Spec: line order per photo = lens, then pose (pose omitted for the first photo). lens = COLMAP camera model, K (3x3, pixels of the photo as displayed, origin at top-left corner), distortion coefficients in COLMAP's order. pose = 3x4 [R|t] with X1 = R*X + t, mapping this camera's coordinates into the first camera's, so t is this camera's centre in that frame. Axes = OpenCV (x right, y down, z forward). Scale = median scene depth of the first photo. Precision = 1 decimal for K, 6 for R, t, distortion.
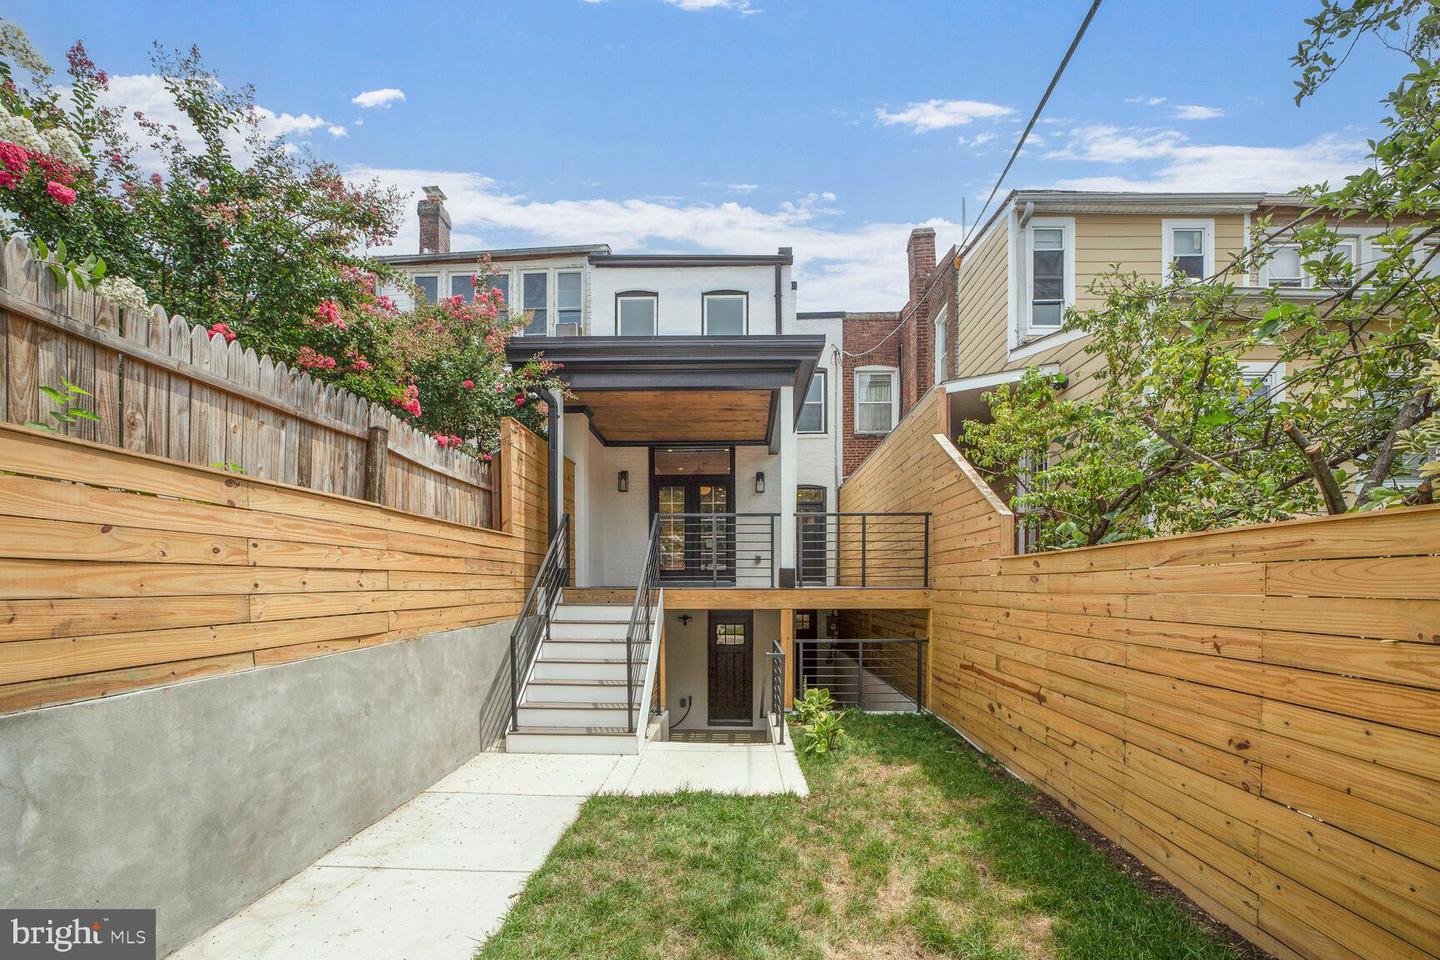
lens RADIAL K [[591.5, 0, 725.1], [0, 591.5, 594.3], [0, 0, 1]] dist [-0.012519, -0.000009]
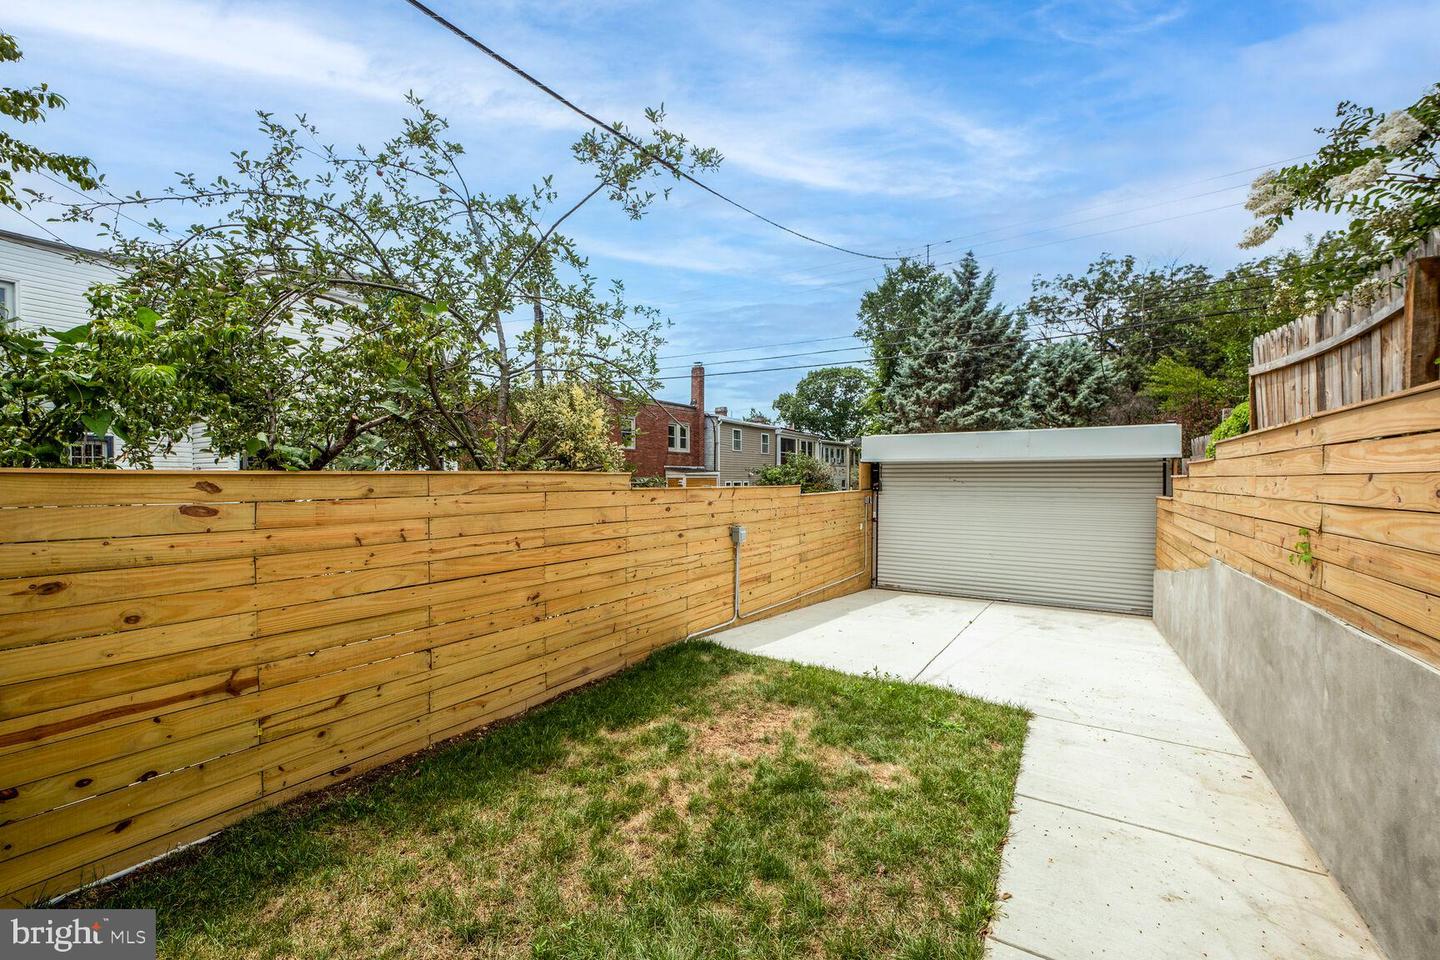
lens RADIAL K [[558.6, 0, 745.2], [0, 558.6, 498.2], [0, 0, 1]] dist [-0.044297, -0.000056]
pose [[-0.879561, -0.019854, 0.475371, -0.166523], [0.003750, 0.998809, 0.048654, -0.042243], [-0.475771, 0.044576, -0.878439, 0.802316]]
